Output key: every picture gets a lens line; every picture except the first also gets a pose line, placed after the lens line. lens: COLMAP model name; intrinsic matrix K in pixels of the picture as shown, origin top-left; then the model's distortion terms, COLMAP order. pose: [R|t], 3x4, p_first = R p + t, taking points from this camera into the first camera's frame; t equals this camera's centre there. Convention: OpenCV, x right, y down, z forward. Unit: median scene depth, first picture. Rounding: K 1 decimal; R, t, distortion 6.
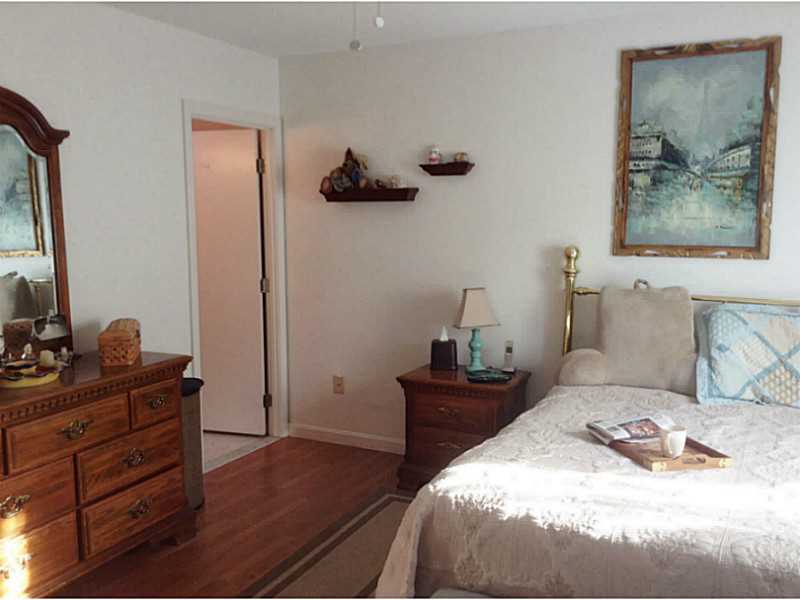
lens RADIAL K [[714.6, 0, 402.6], [0, 714.6, 302.7], [0, 0, 1]] dist [0.008043, -0.023569]
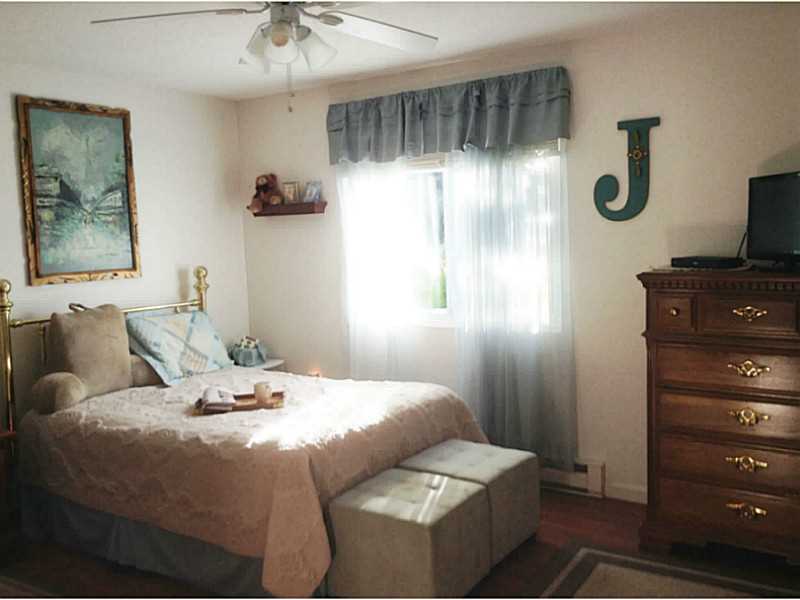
lens RADIAL K [[714.6, 0, 402.4], [0, 714.6, 298.4], [0, 0, 1]] dist [0.008043, -0.023569]
pose [[0.127330, -0.100617, 0.986744, -0.713008], [0.152375, 0.985016, 0.080778, -0.052055], [-0.980086, 0.140069, 0.140753, 0.332845]]
